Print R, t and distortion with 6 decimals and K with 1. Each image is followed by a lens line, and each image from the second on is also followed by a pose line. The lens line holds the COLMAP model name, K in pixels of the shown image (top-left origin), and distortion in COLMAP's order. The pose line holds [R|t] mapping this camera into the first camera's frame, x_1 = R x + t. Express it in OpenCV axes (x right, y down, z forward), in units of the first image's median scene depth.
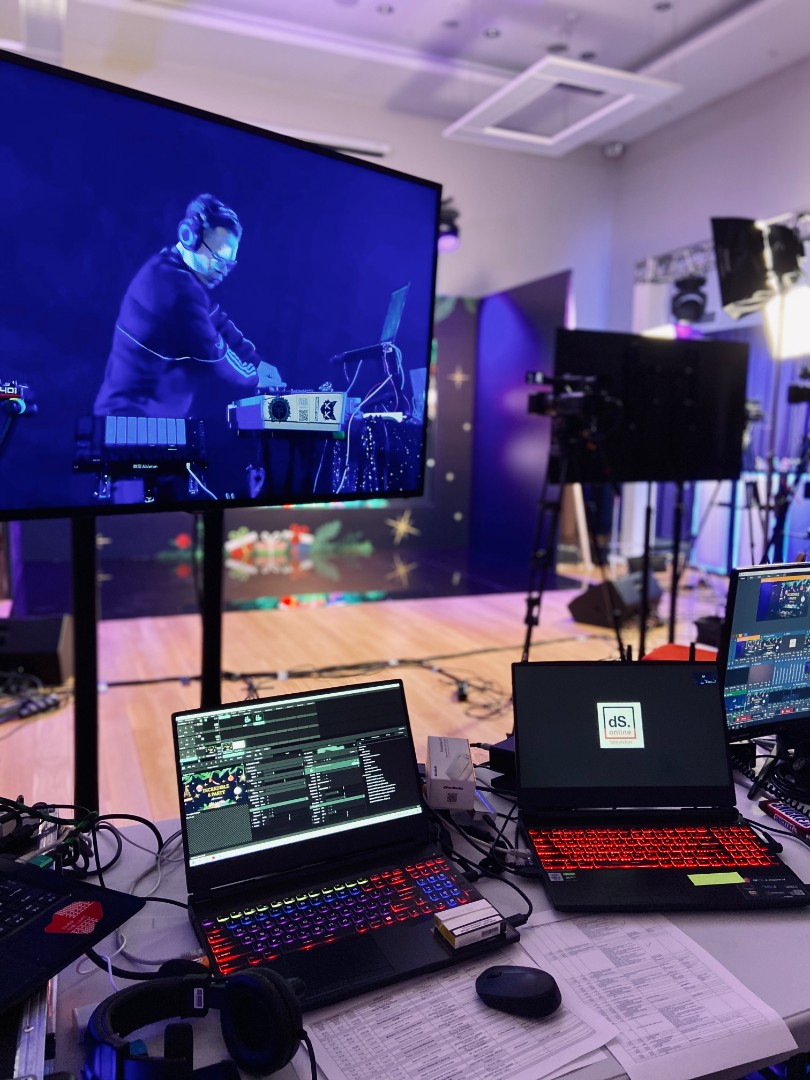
lens RADIAL K [[817.6, 0, 405.0], [0, 817.6, 540.0], [0, 0, 1]] dist [0.048615, -0.006357]
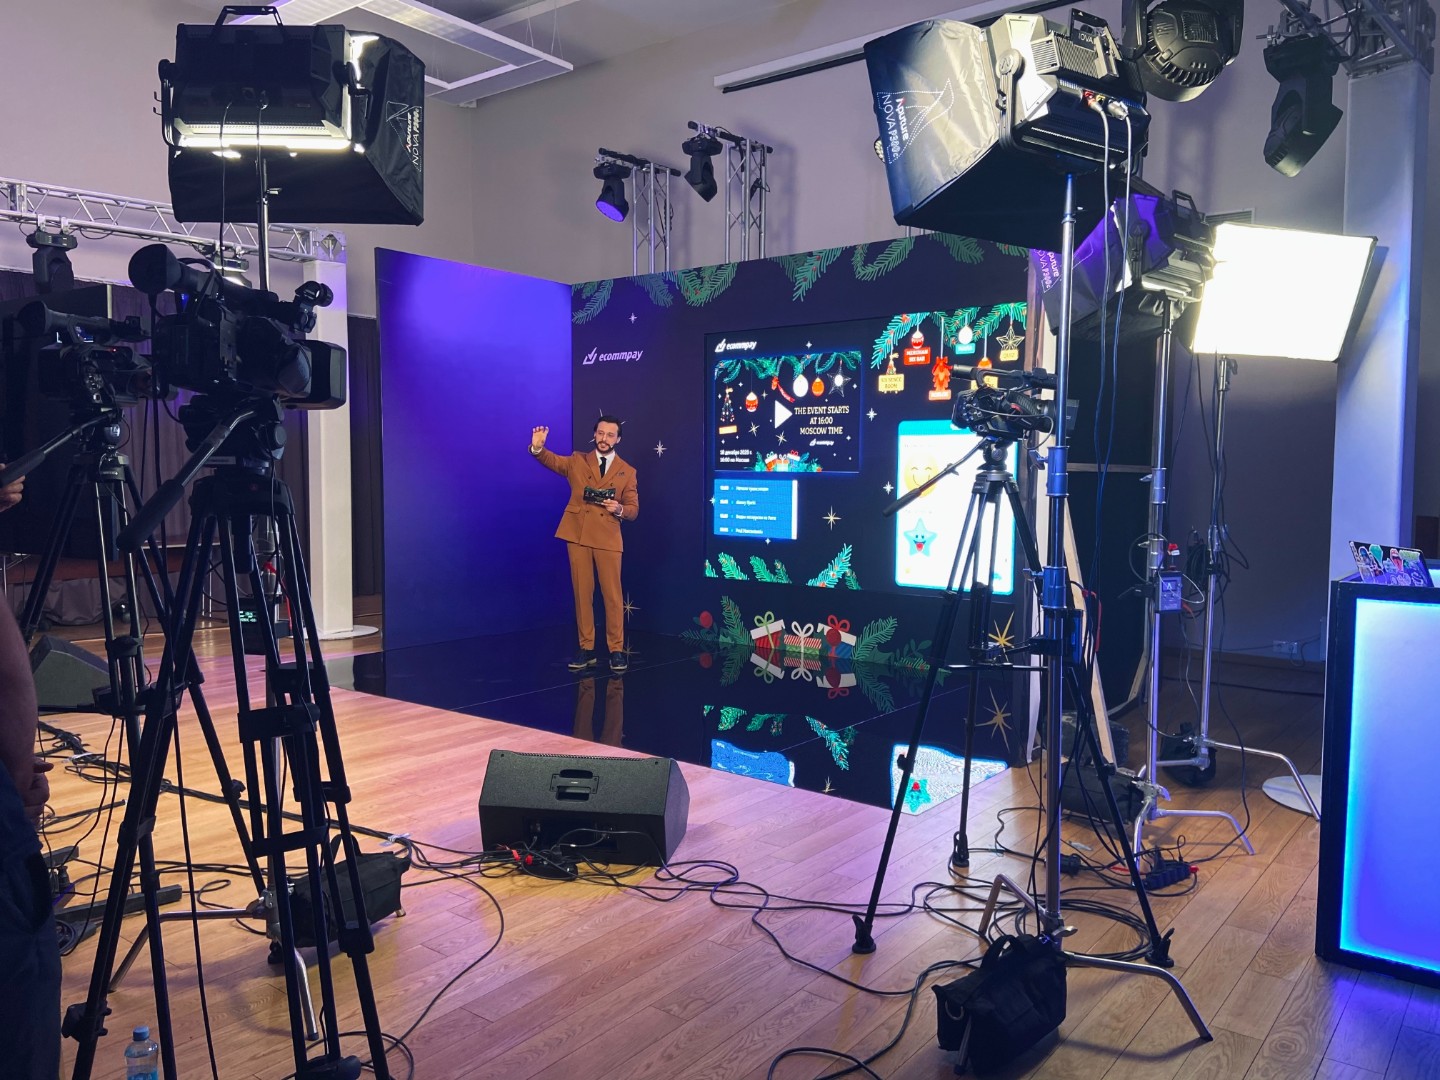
lens RADIAL K [[1090.1, 0, 720.0], [0, 1090.1, 540.0], [0, 0, 1]] dist [0.048615, -0.006357]
pose [[0.502445, 0.048240, -0.863262, 0.563511], [-0.112603, 0.993590, -0.010016, -0.058526], [0.857245, 0.102239, 0.504656, 0.479816]]
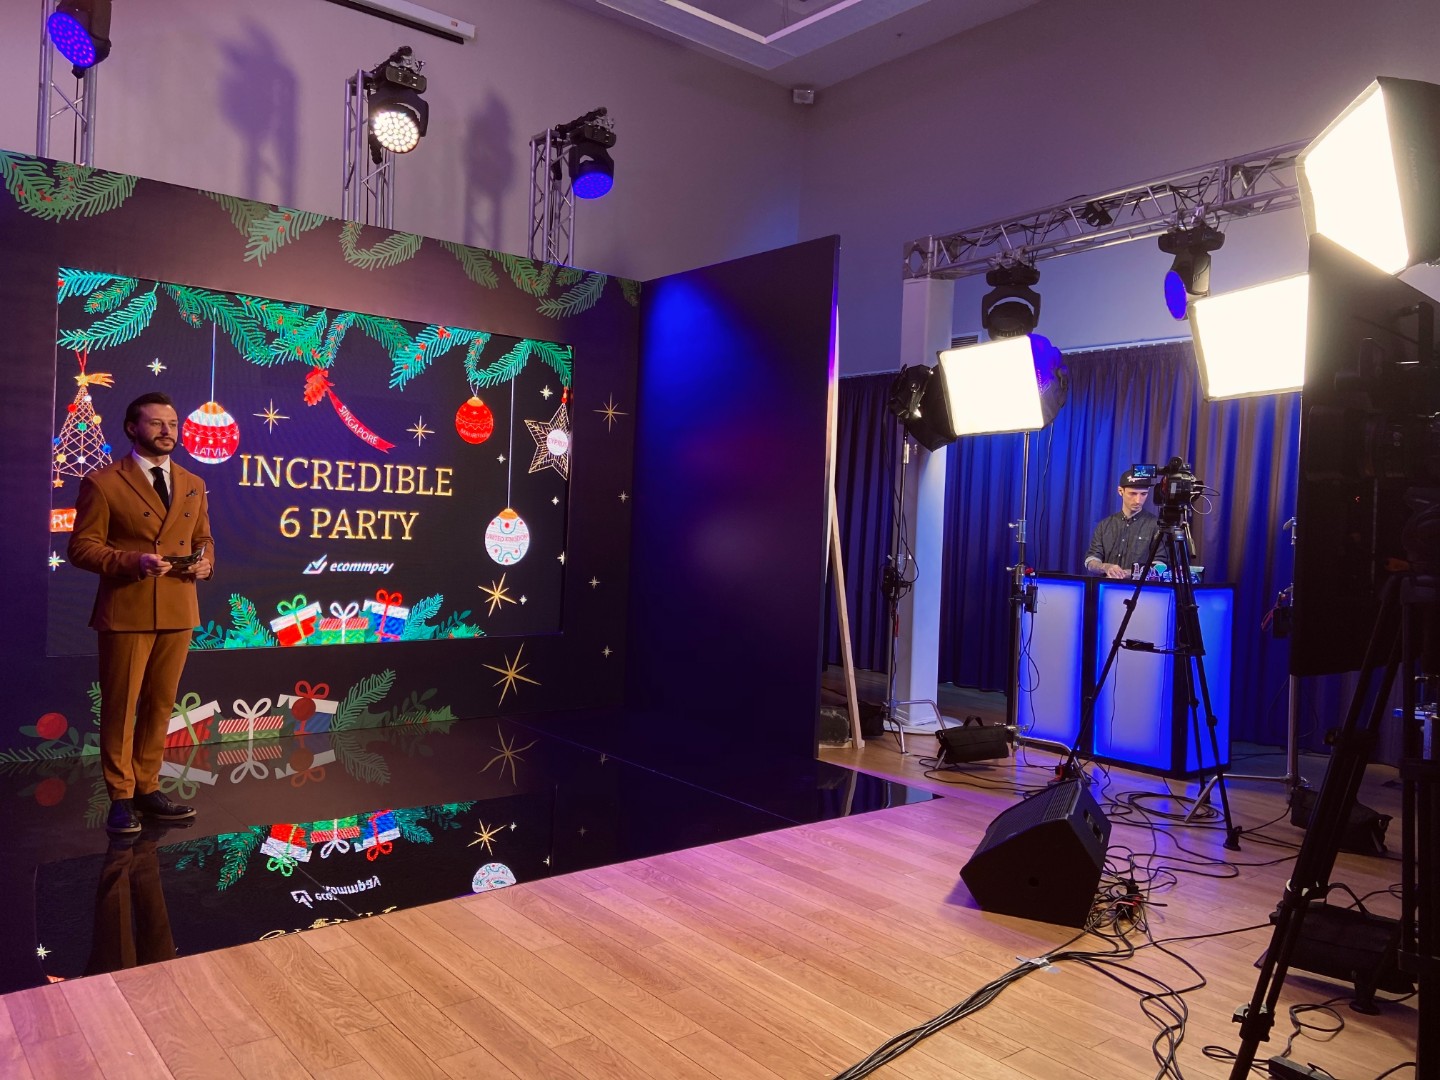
lens RADIAL K [[1090.1, 0, 720.0], [0, 1090.1, 540.0], [0, 0, 1]] dist [0.048615, -0.006357]
pose [[0.957528, 0.015221, 0.287939, -0.085057], [0.013695, 0.995078, -0.098142, -0.034459], [-0.288015, 0.097917, 0.952607, 0.271699]]
